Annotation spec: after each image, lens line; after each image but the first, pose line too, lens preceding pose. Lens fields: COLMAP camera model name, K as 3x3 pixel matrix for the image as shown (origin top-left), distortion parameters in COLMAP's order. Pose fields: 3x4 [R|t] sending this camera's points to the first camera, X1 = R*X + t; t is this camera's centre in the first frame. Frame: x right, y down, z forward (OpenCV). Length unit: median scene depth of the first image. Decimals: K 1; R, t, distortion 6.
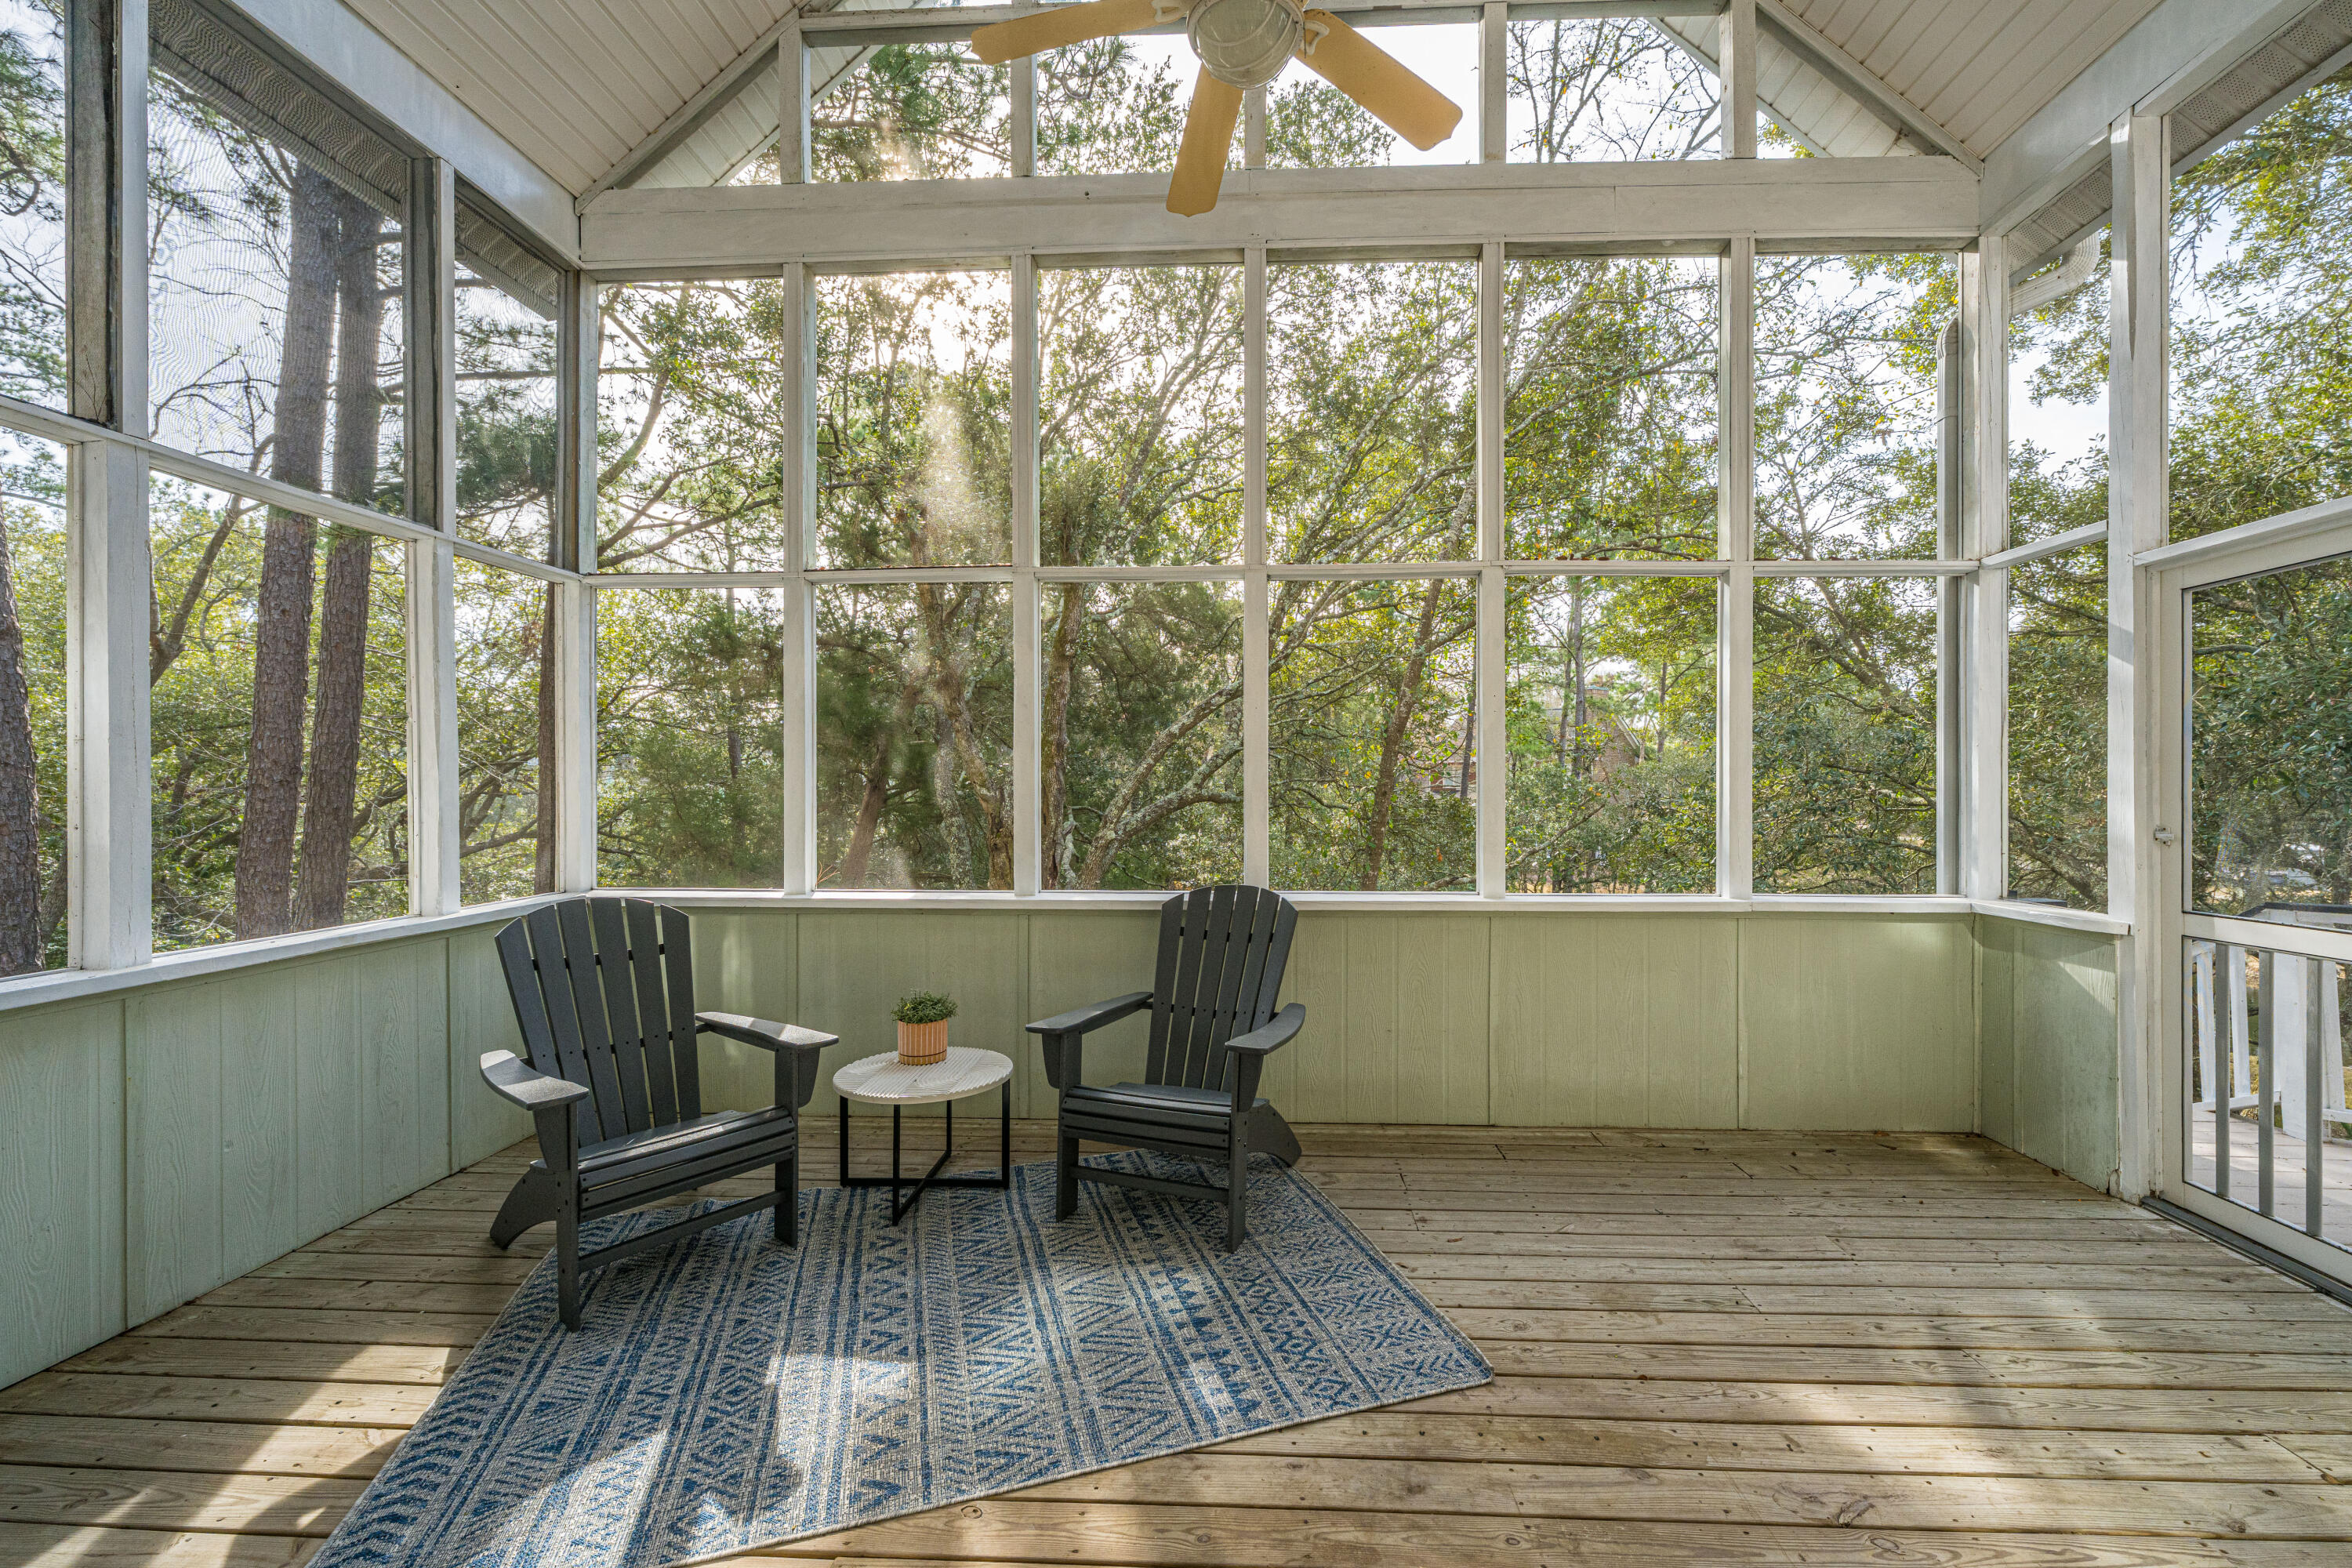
lens RADIAL K [[957.8, 0, 1189.1], [0, 957.8, 793.3], [0, 0, 1]] dist [-0.001803, -0.000268]
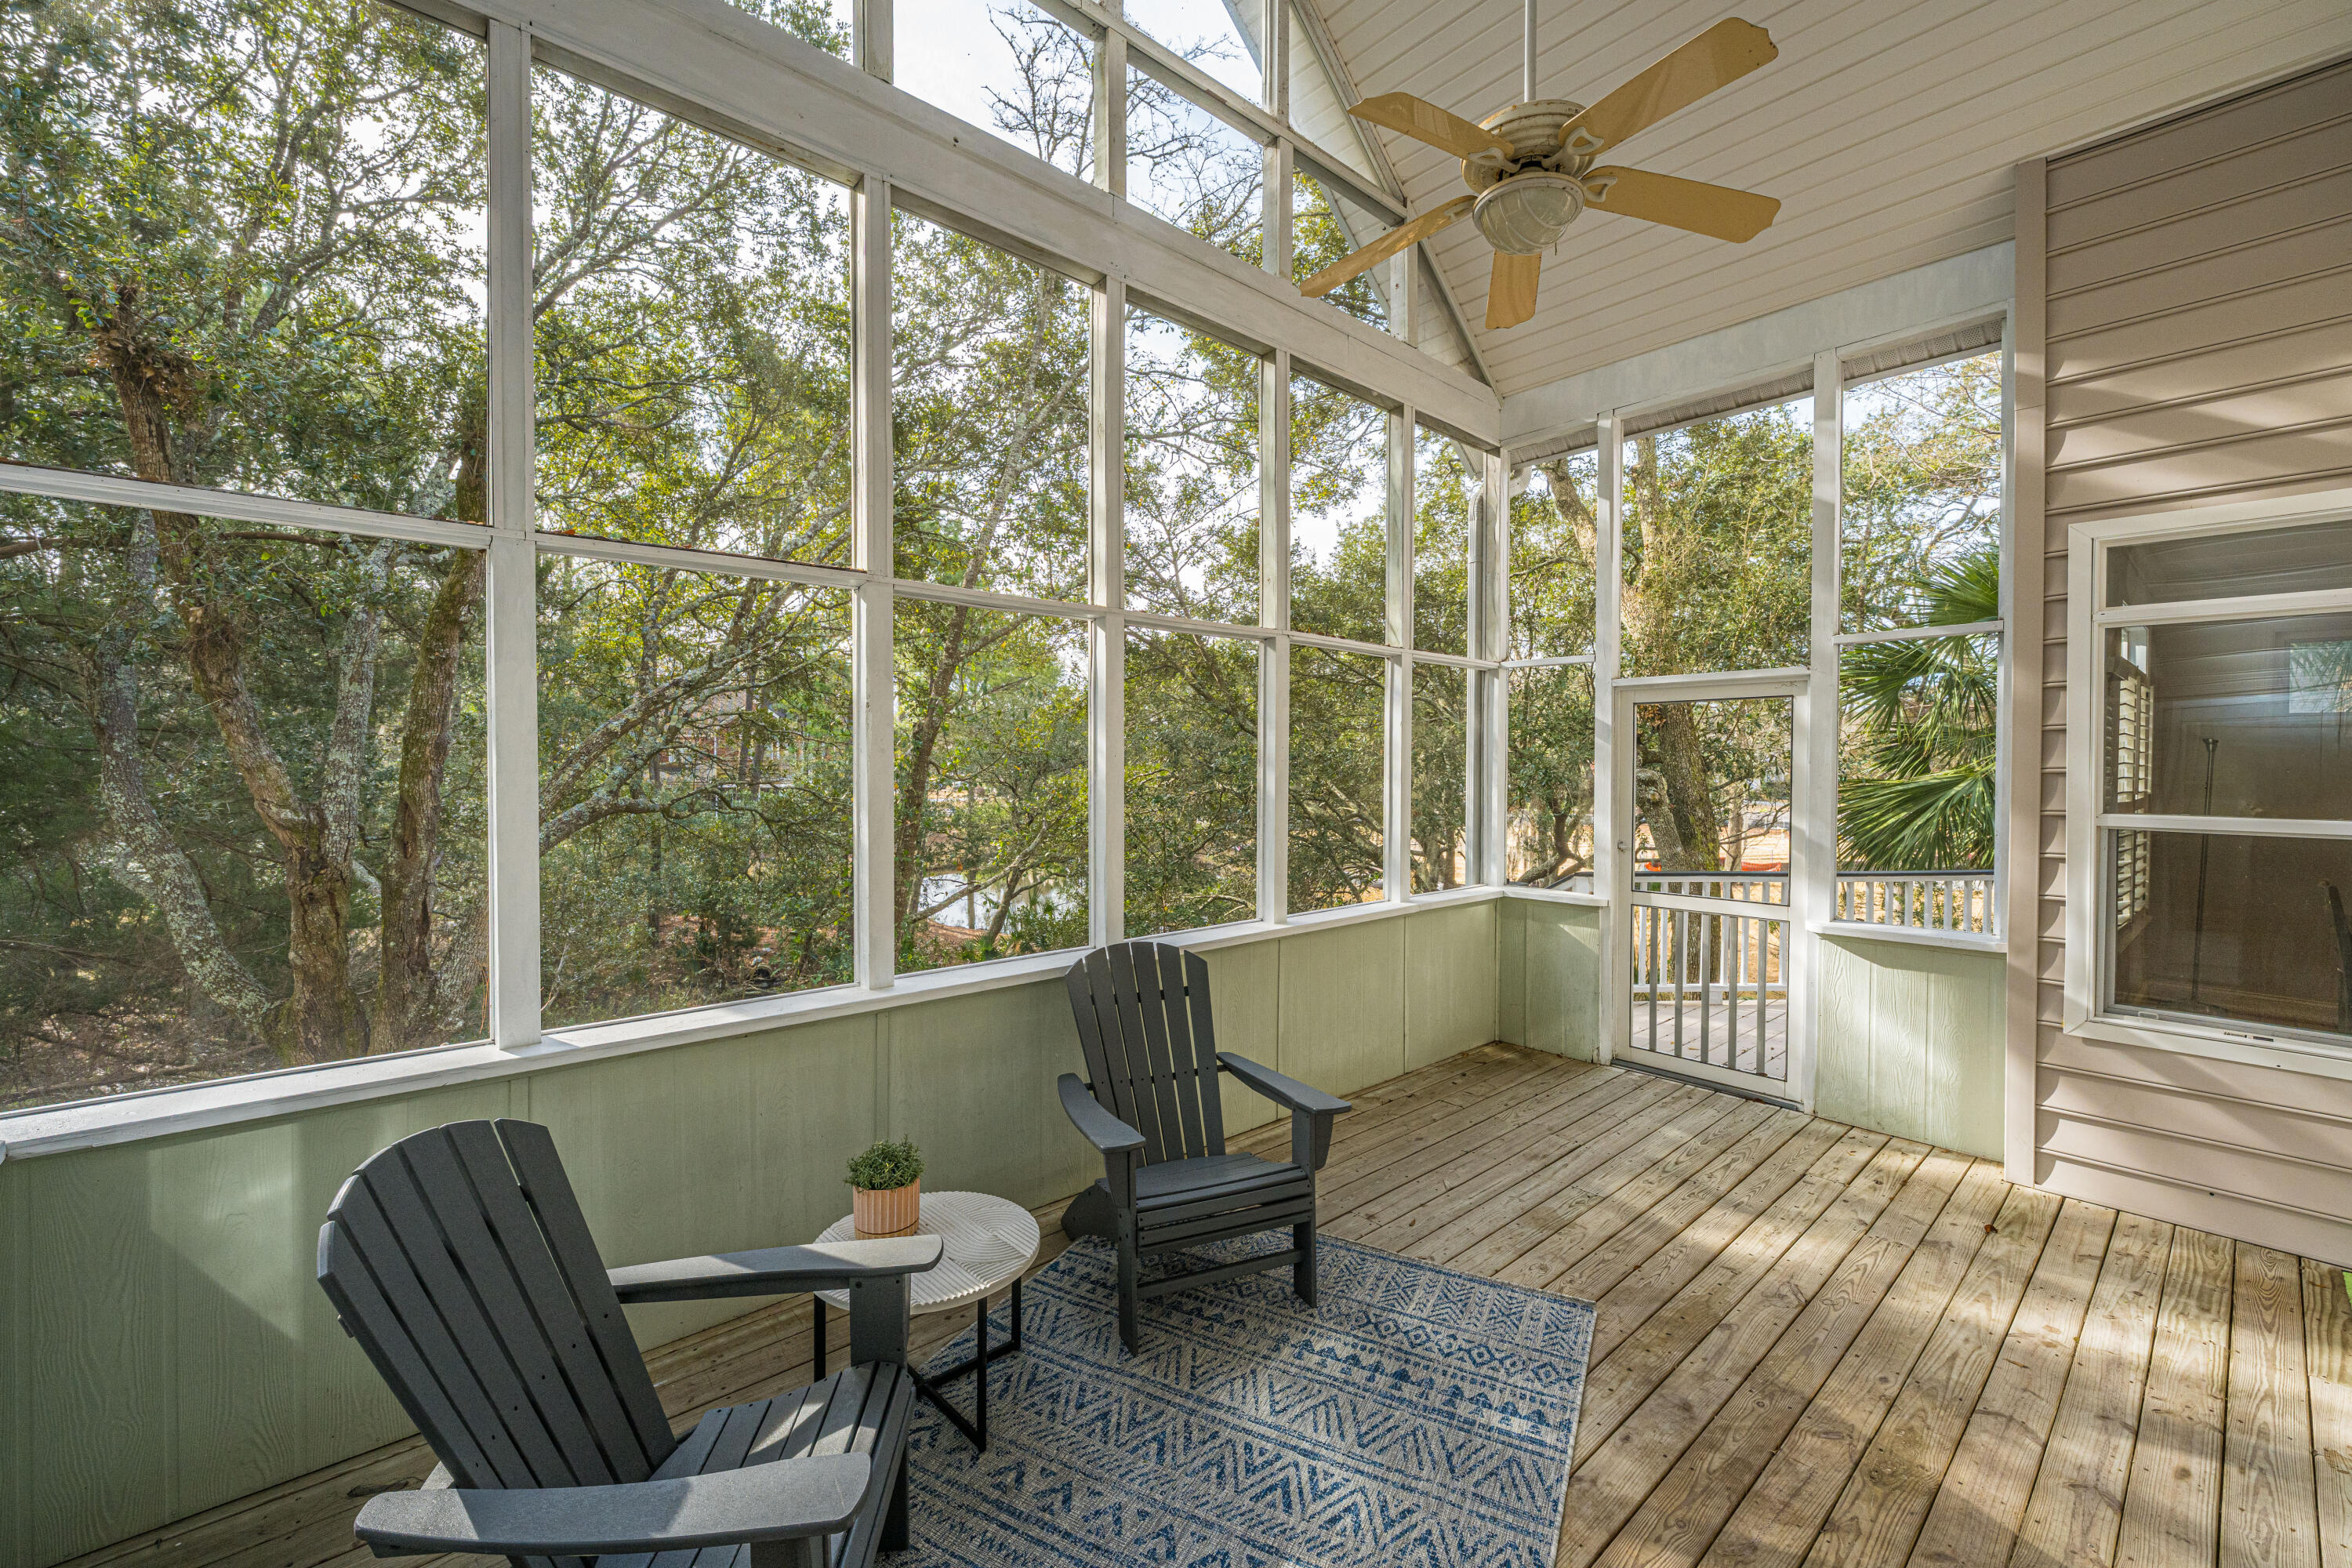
lens RADIAL K [[957.8, 0, 1166.3], [0, 957.8, 778.2], [0, 0, 1]] dist [-0.001803, -0.000268]
pose [[0.712282, -0.014517, 0.701743, -0.747637], [0.003779, 0.999851, 0.016848, -0.108145], [-0.701883, -0.009349, 0.712231, 0.353215]]
